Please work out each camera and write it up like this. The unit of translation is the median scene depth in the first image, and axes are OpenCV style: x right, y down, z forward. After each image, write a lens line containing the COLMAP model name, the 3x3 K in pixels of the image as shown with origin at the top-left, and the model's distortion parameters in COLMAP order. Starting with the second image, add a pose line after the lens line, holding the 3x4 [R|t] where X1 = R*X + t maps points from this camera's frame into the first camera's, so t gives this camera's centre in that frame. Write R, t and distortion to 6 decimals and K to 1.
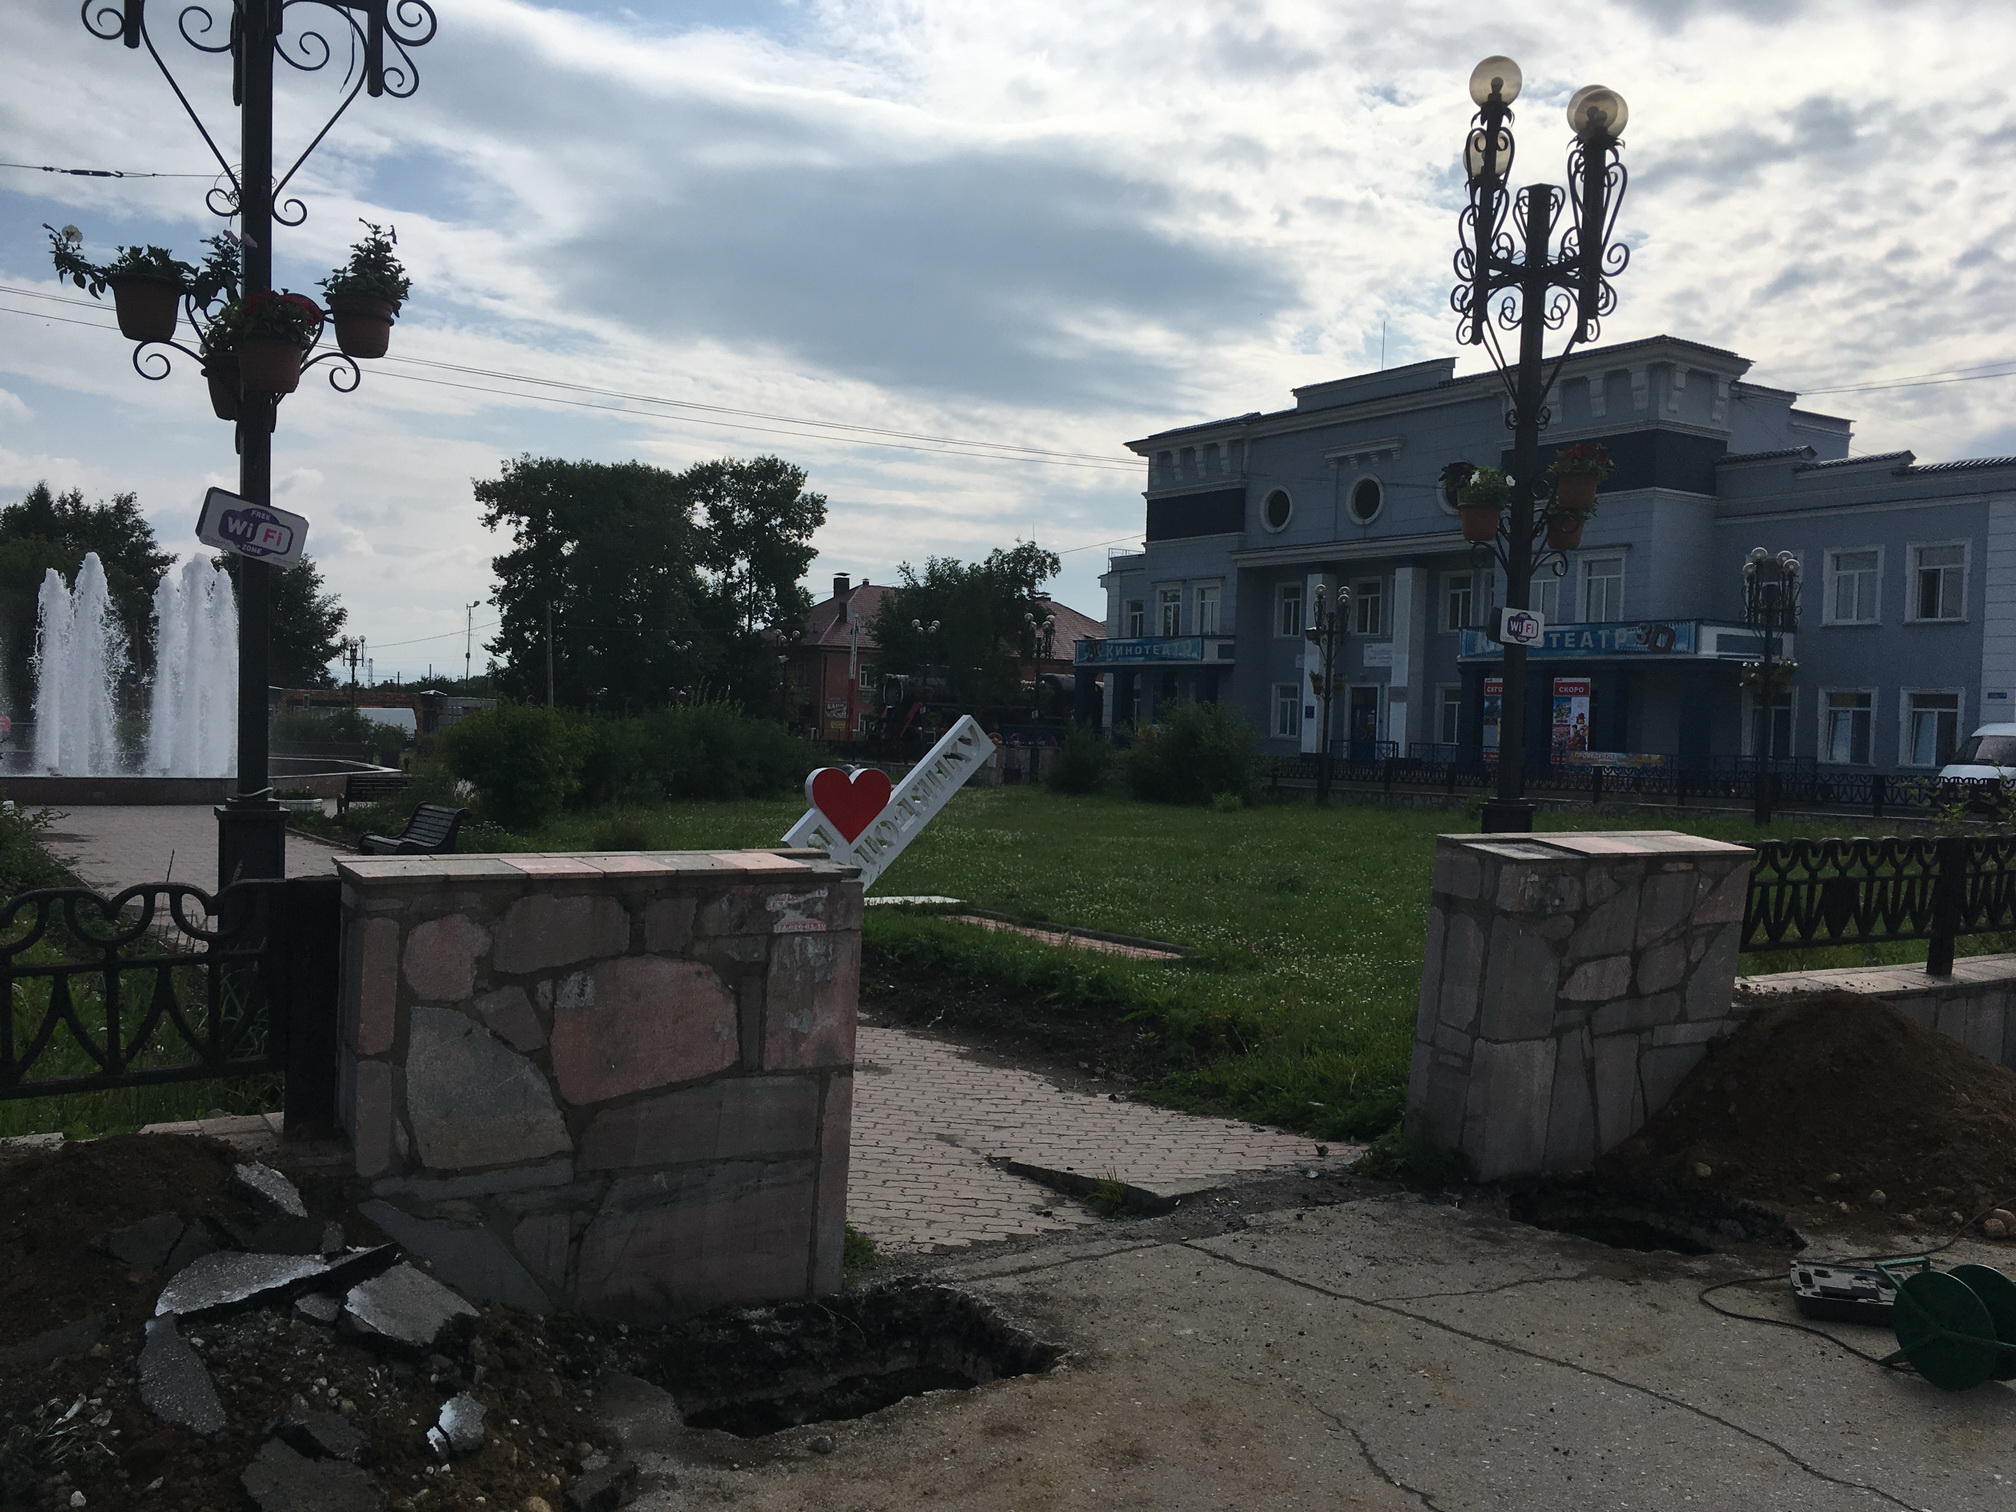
lens RADIAL K [[1709.3, 0, 1006.1], [0, 1709.3, 759.5], [0, 0, 1]] dist [0.064477, -0.082778]
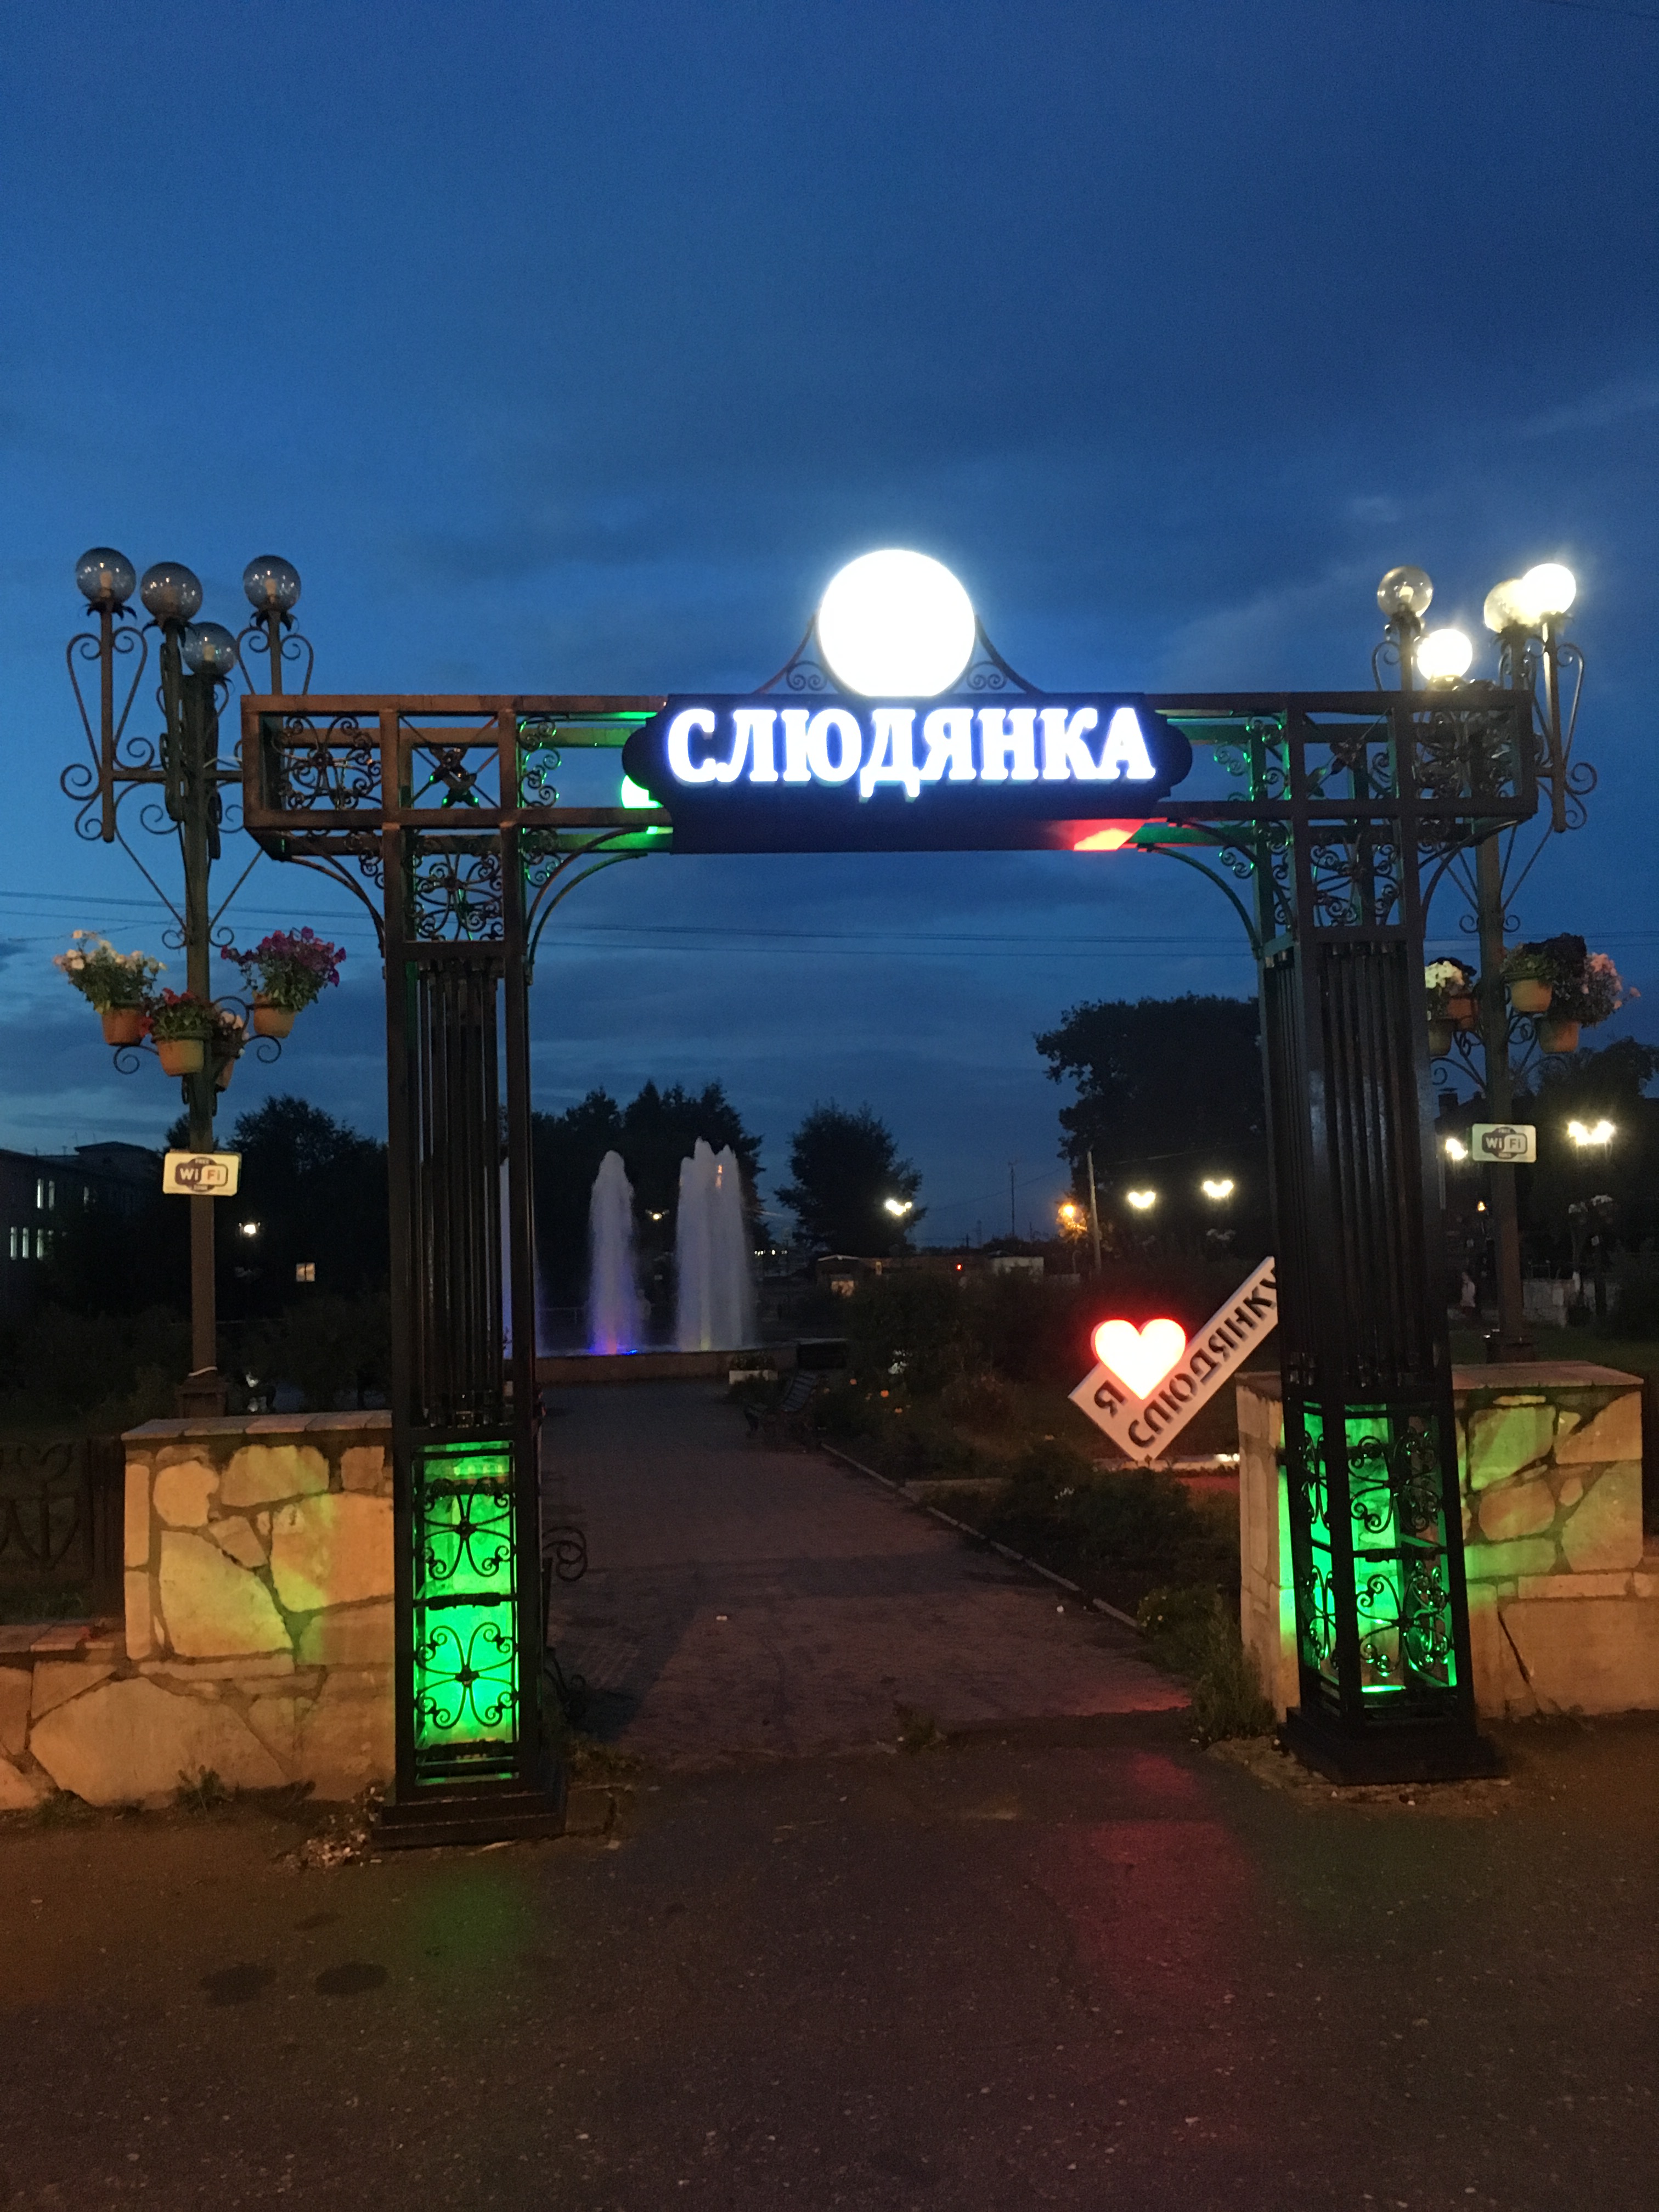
lens RADIAL K [[1875.4, 0, 829.5], [0, 1875.4, 1101.8], [0, 0, 1]] dist [0.064477, -0.082778]
pose [[0.905050, -0.093543, -0.414891, 0.737279], [0.046558, 0.991441, -0.121971, 0.014284], [0.422749, 0.091074, 0.901659, -0.139586]]
